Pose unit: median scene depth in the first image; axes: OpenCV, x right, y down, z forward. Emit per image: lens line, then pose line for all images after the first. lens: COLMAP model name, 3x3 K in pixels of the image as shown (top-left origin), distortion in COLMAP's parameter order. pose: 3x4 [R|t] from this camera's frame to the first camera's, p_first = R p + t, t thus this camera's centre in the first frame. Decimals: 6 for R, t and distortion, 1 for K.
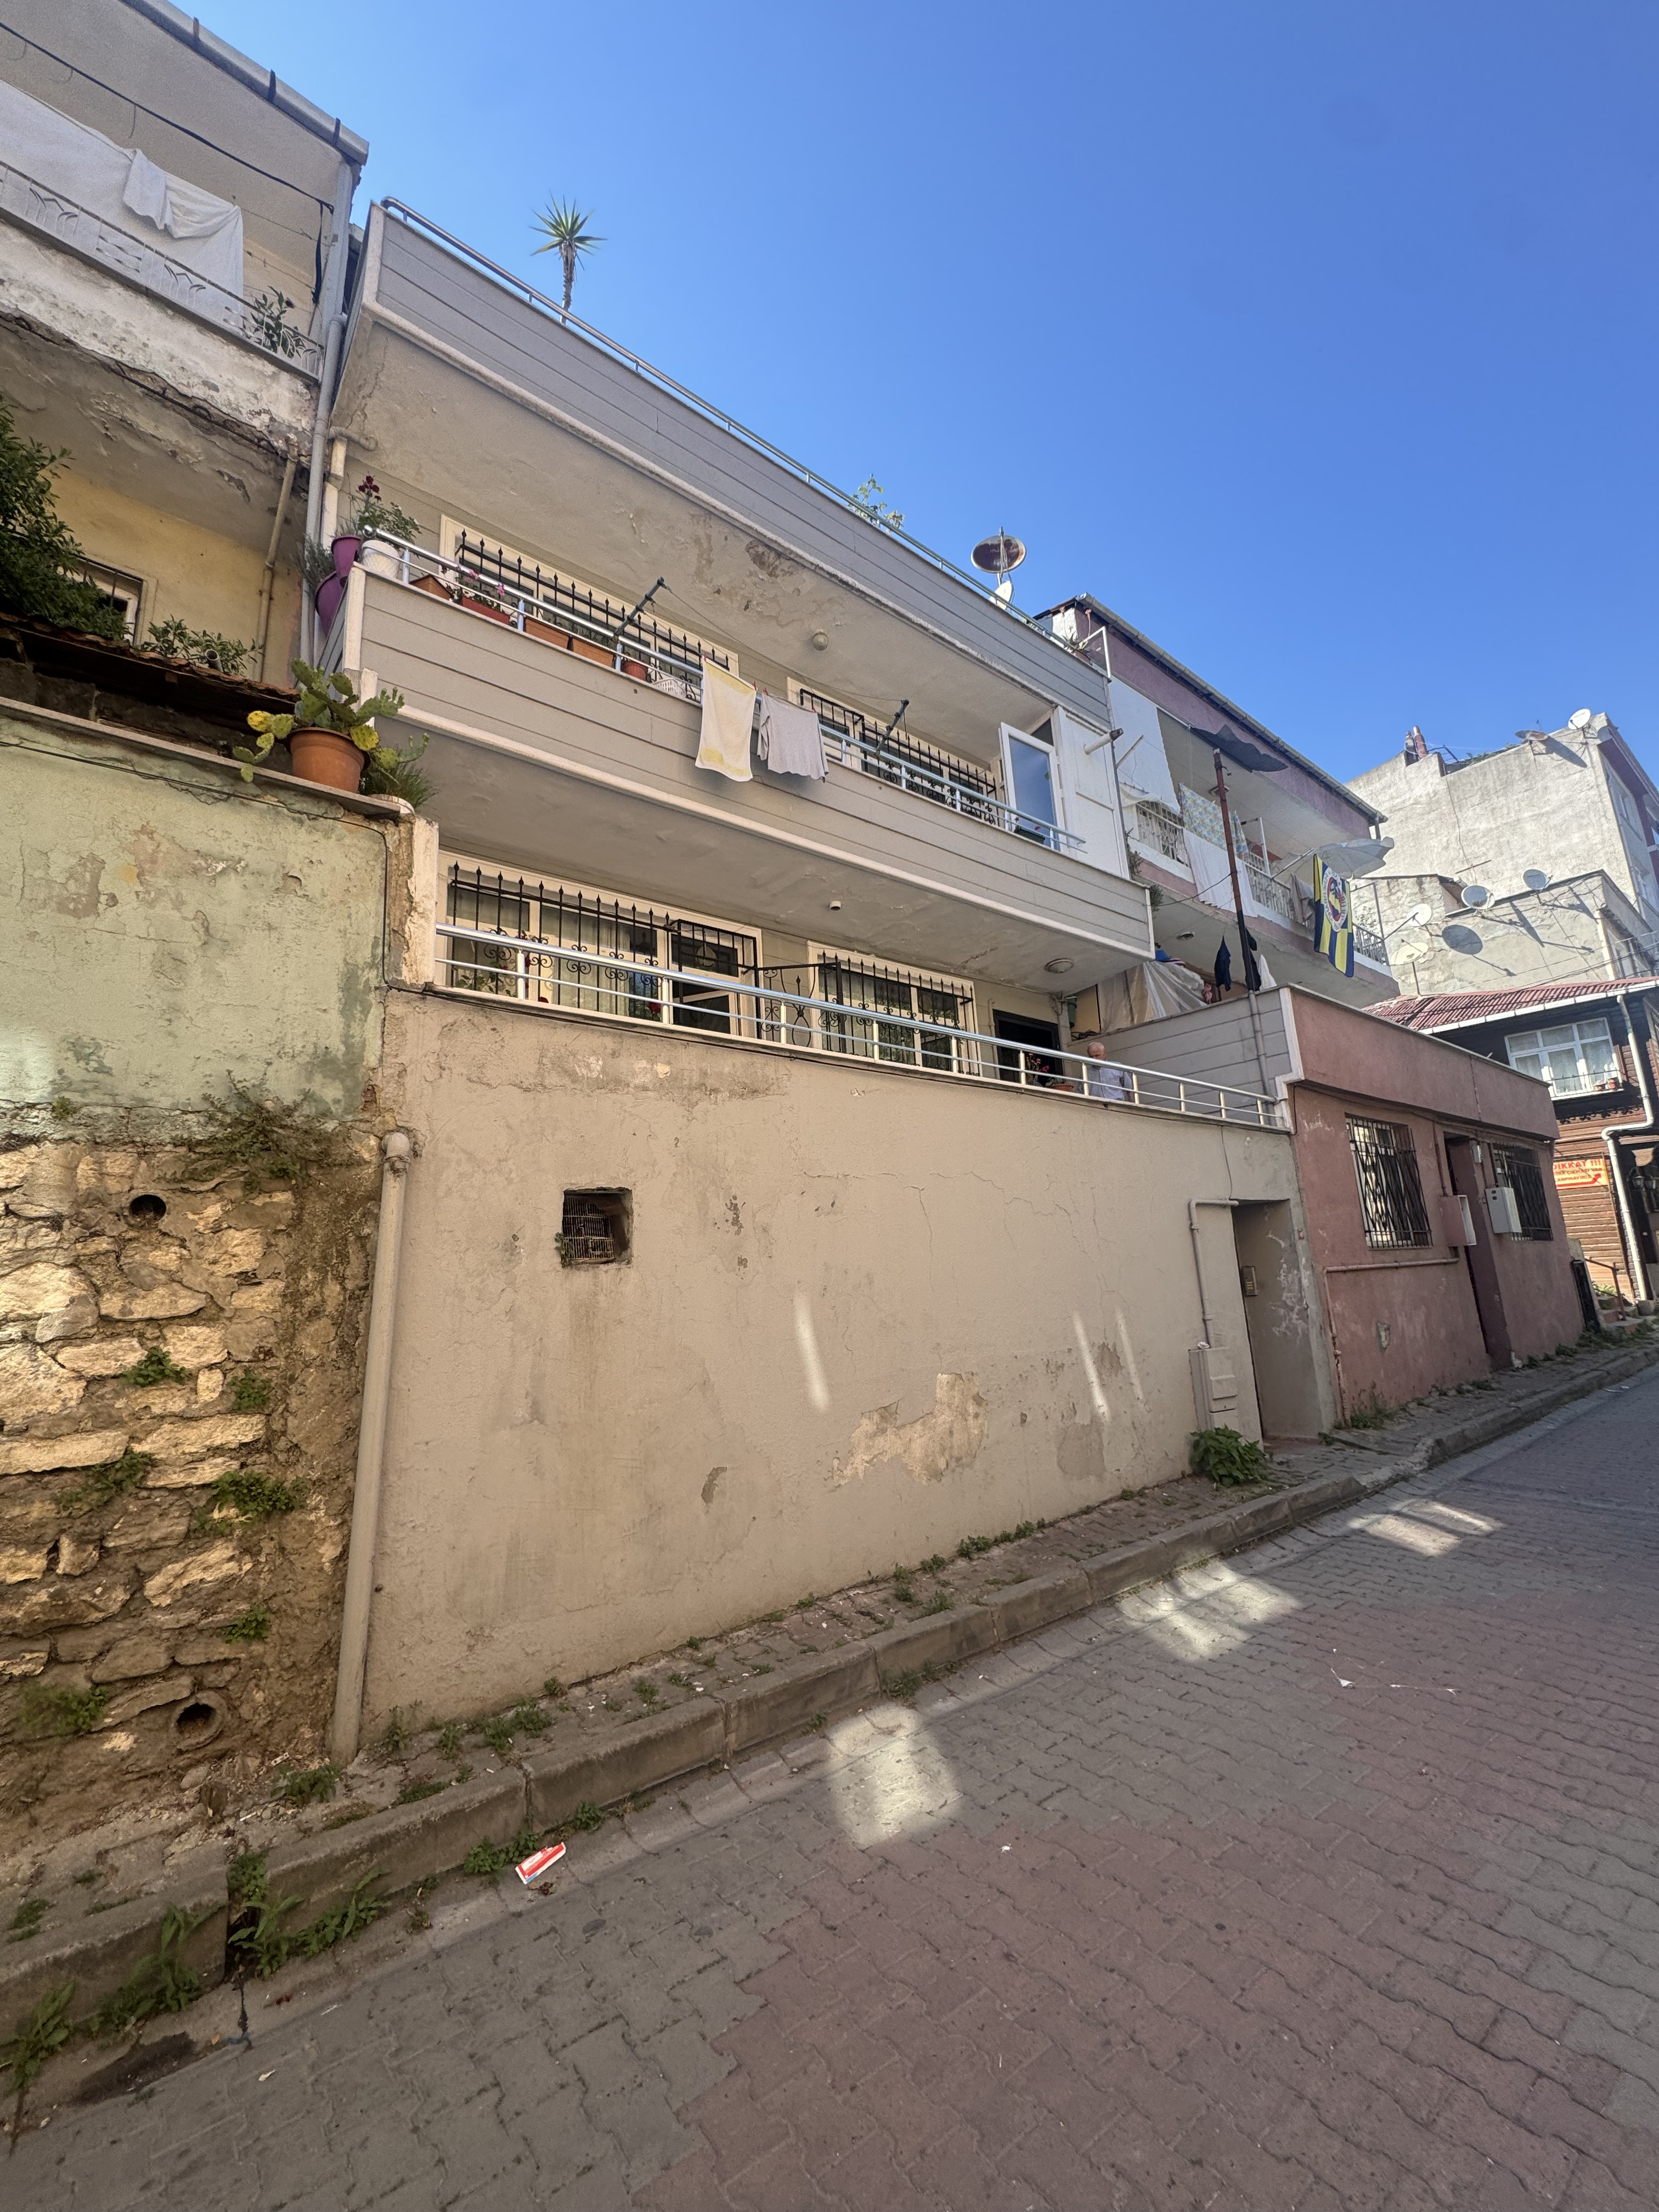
lens RADIAL K [[885.2, 0, 829.5], [0, 885.2, 1106.0], [0, 0, 1]] dist [-0.004485, 0.001056]
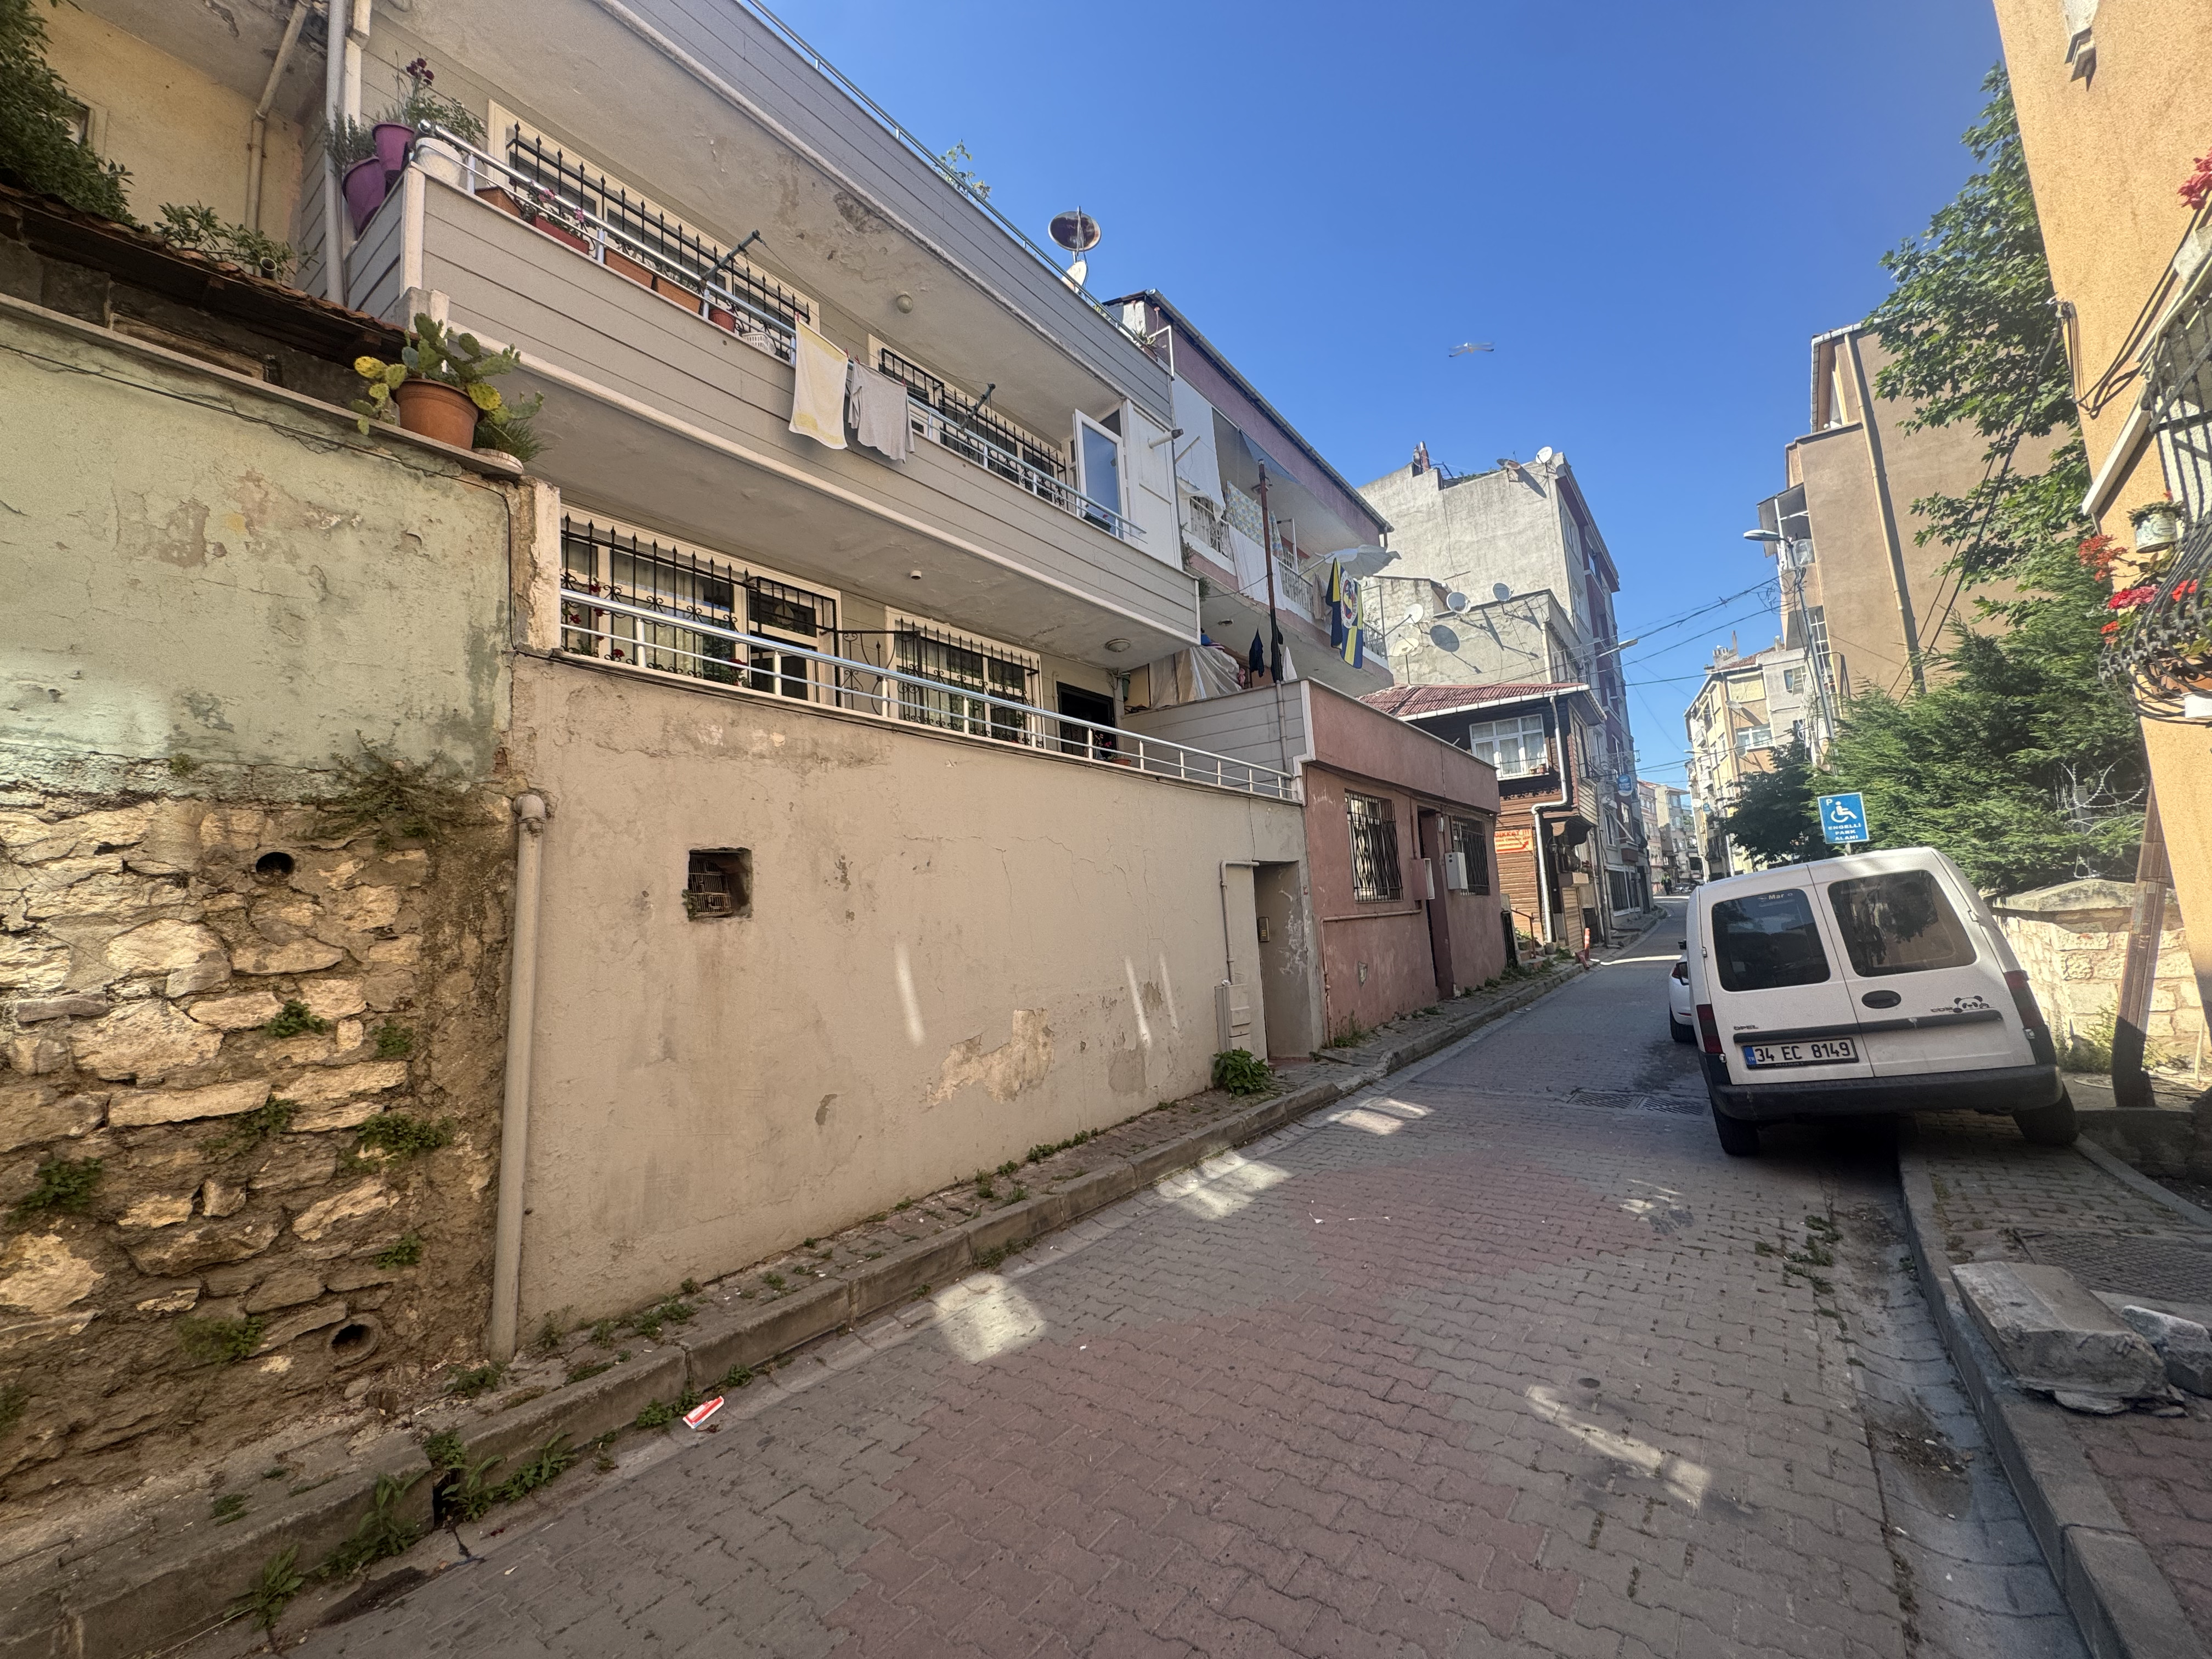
lens RADIAL K [[885.2, 0, 1106.0], [0, 885.2, 829.5], [0, 0, 1]] dist [-0.004485, 0.001056]
pose [[0.964850, 0.019622, 0.262067, -0.087628], [-0.039901, 0.996586, 0.072284, -0.026010], [-0.259754, -0.080200, 0.962339, -0.154604]]
